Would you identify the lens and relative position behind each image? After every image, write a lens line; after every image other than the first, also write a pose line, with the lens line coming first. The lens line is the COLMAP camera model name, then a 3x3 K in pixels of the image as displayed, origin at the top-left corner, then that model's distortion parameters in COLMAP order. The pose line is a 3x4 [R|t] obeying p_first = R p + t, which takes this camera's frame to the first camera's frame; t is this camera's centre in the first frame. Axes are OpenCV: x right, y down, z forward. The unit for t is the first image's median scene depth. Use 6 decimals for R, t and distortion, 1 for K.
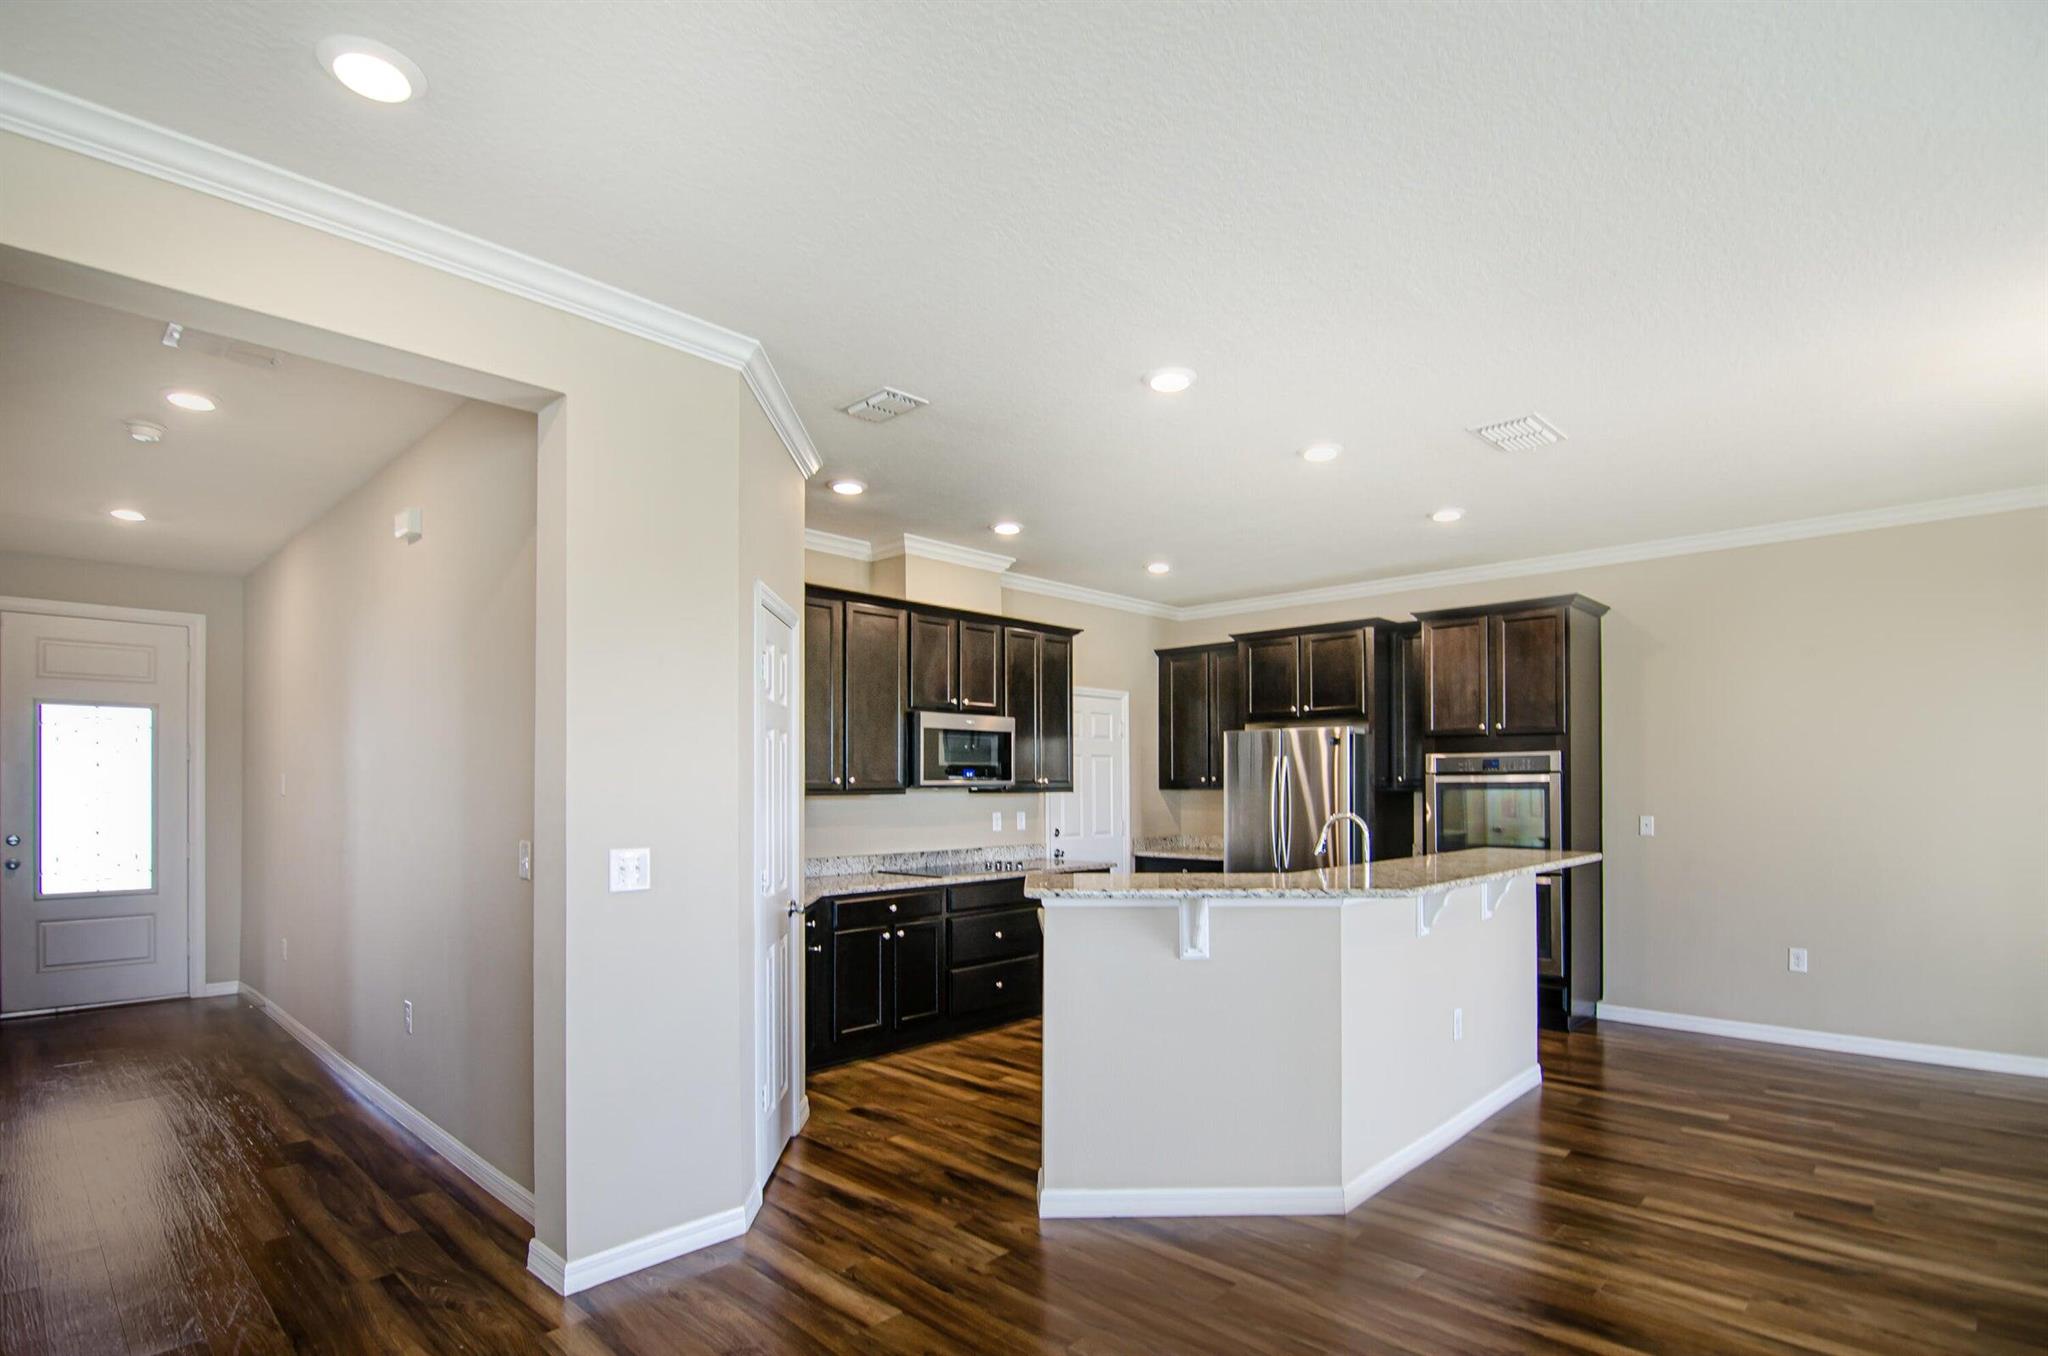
lens RADIAL K [[987.0, 0, 1030.7], [0, 987.0, 767.0], [0, 0, 1]] dist [-0.013895, -0.003674]
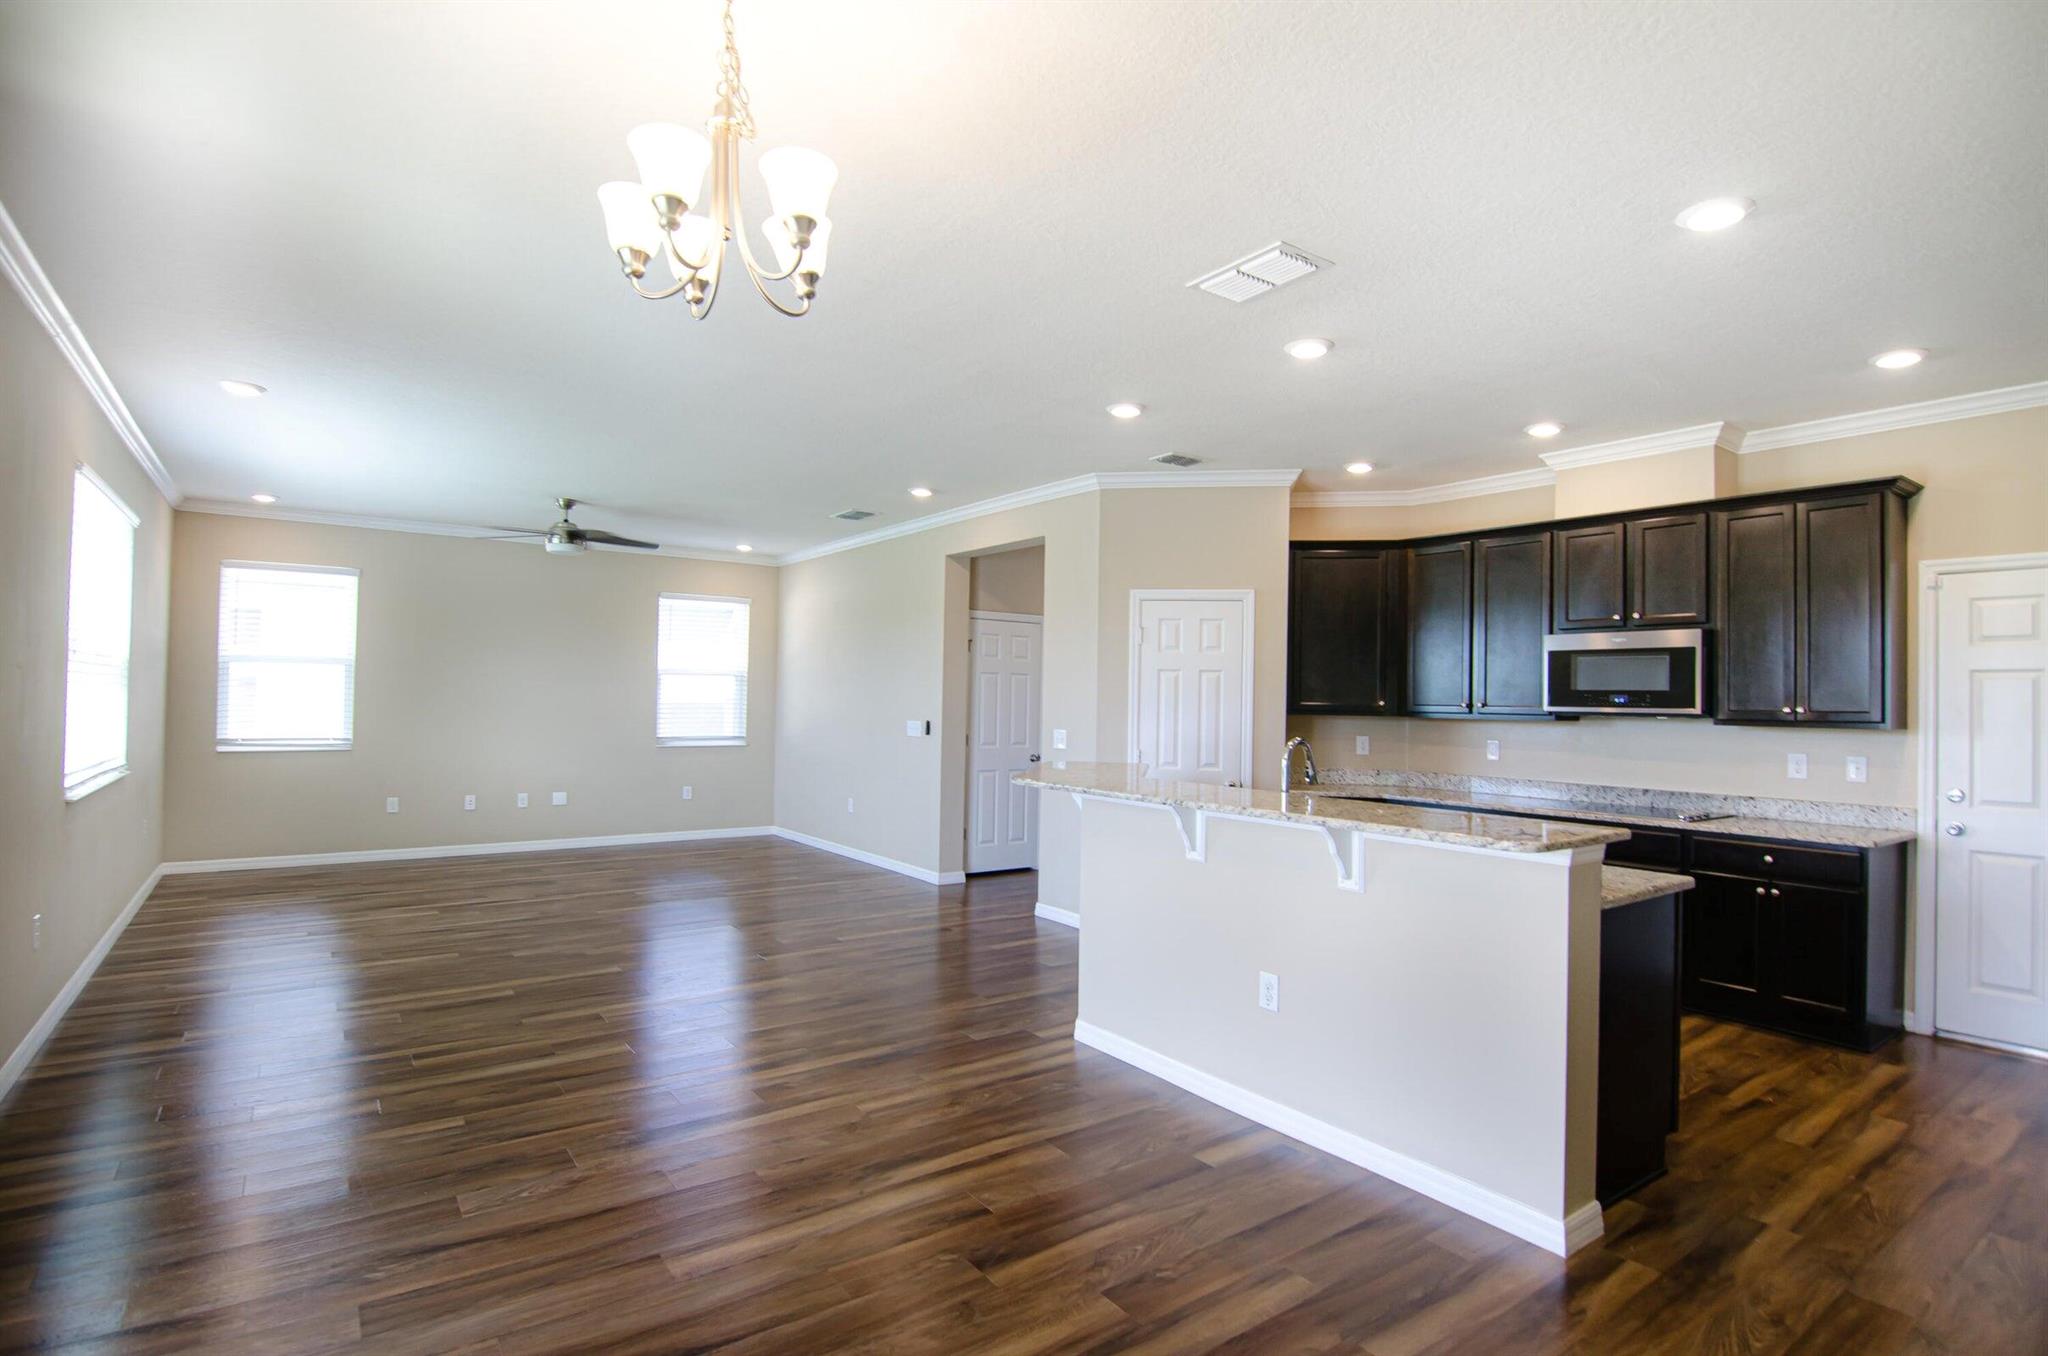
lens RADIAL K [[995.1, 0, 1066.3], [0, 995.1, 691.9], [0, 0, 1]] dist [0.003272, -0.001798]
pose [[-0.117920, -0.007427, -0.992995, 0.904753], [-0.001961, 0.999972, -0.007246, 0.007584], [0.993021, 0.001093, -0.117931, 0.644506]]
